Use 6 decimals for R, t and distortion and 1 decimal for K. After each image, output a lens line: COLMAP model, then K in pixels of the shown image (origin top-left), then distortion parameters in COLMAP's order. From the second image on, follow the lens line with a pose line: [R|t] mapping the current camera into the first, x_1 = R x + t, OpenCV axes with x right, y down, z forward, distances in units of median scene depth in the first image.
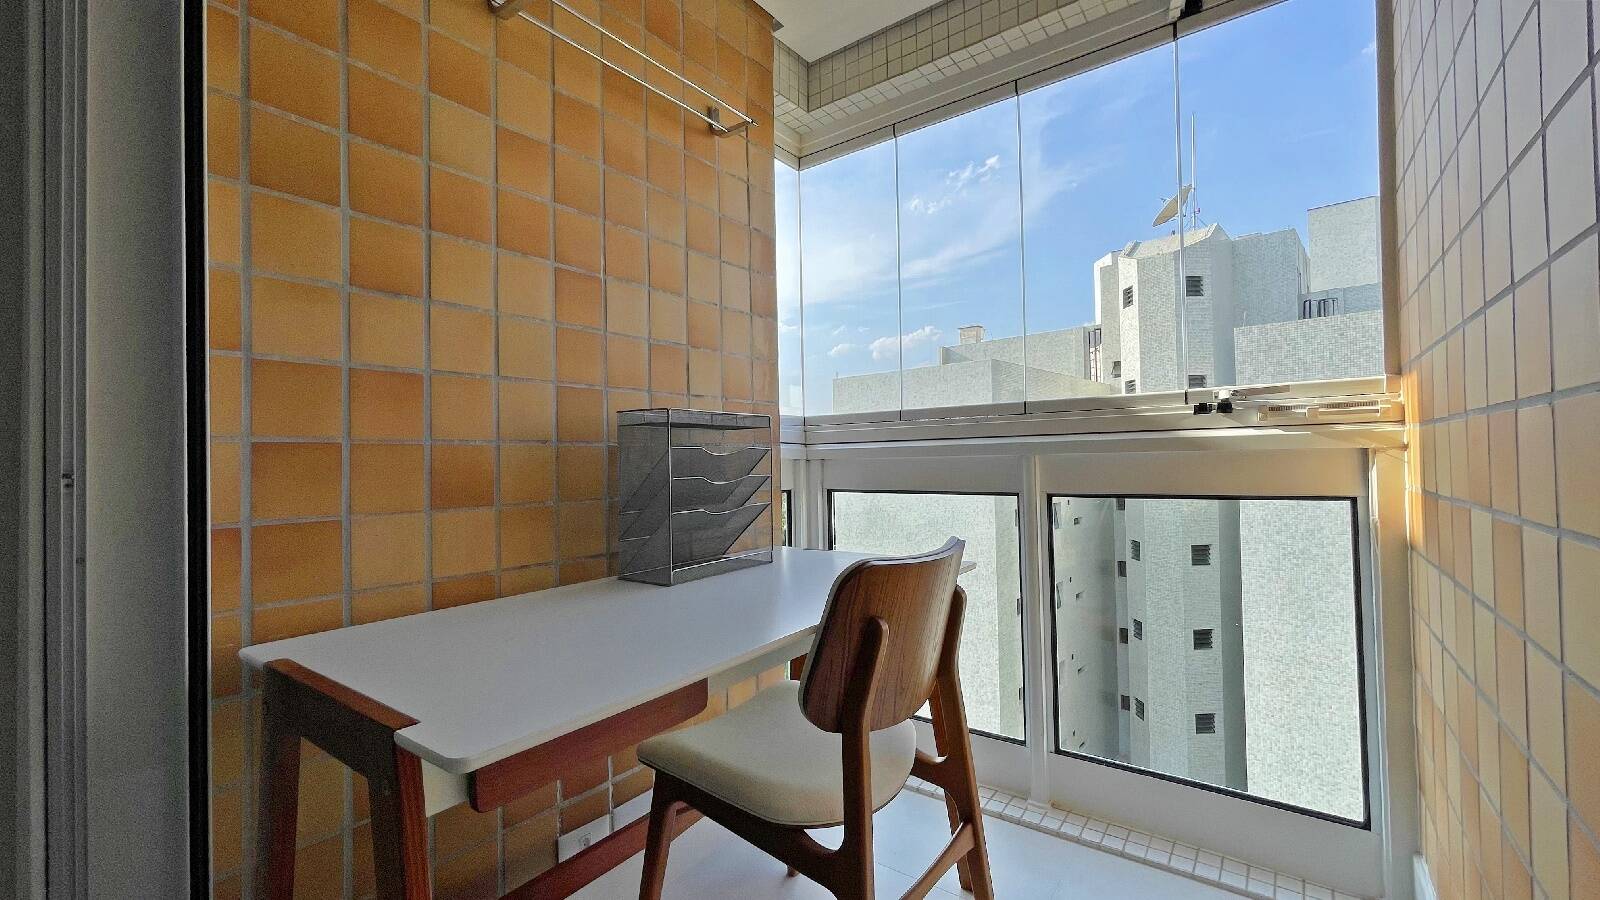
lens RADIAL K [[657.2, 0, 794.8], [0, 657.2, 450.9], [0, 0, 1]] dist [0.000623, 0.000086]
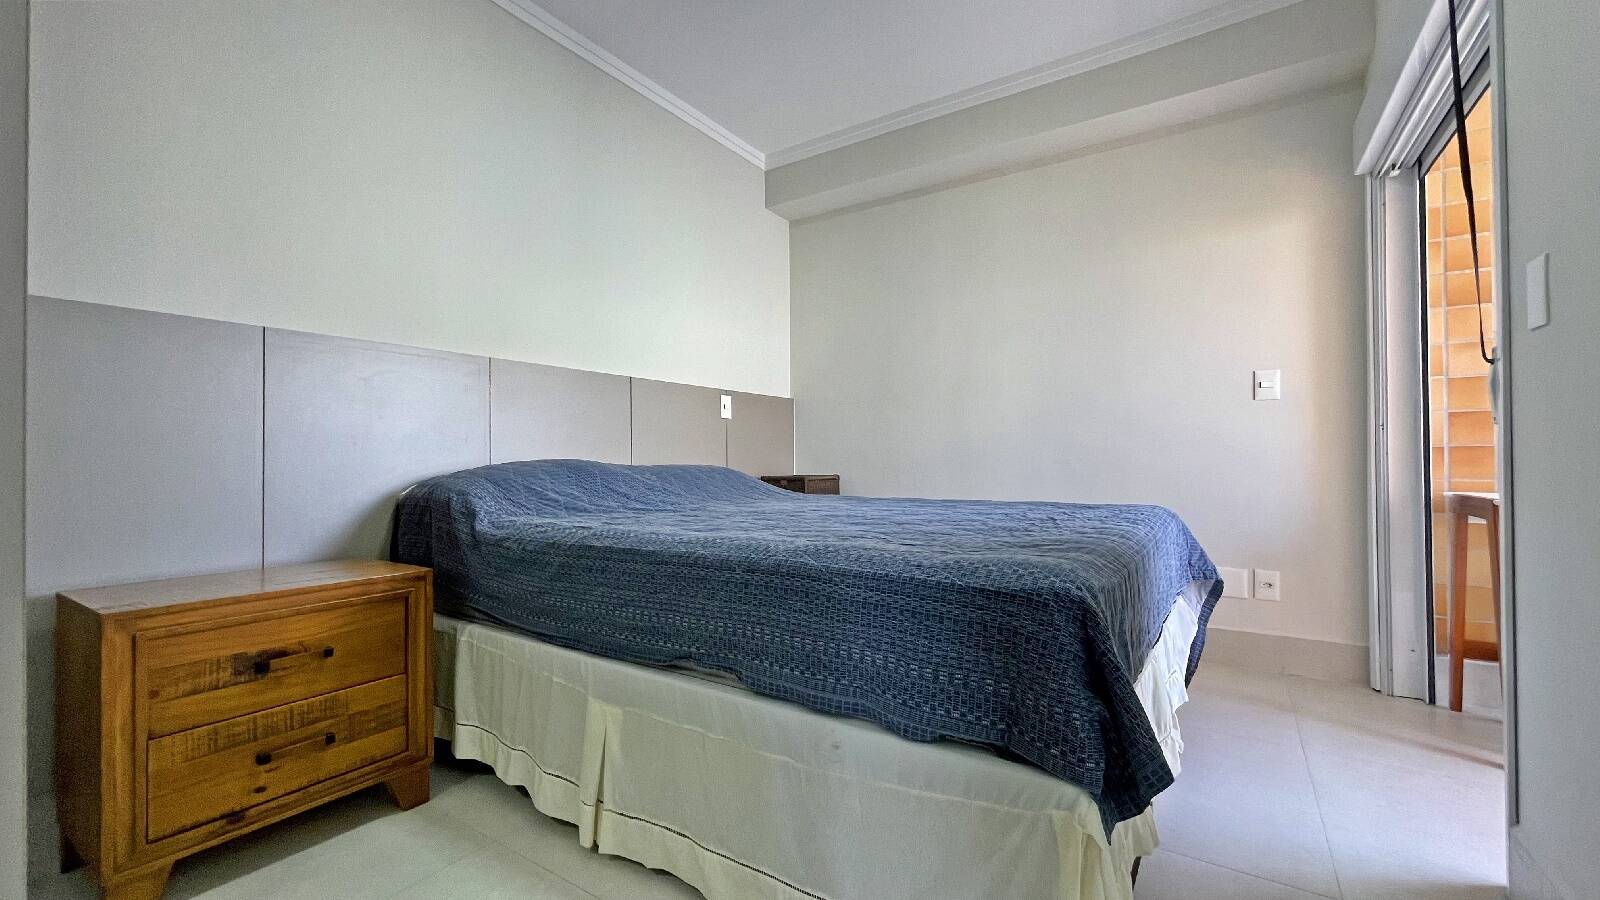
lens RADIAL K [[648.3, 0, 794.9], [0, 648.3, 451.3], [0, 0, 1]] dist [0.002661, -0.000025]
pose [[0.052179, 0.008537, -0.998601, 1.501170], [0.020424, 0.999745, 0.009614, 0.061192], [0.998429, -0.020897, 0.051991, -1.599129]]
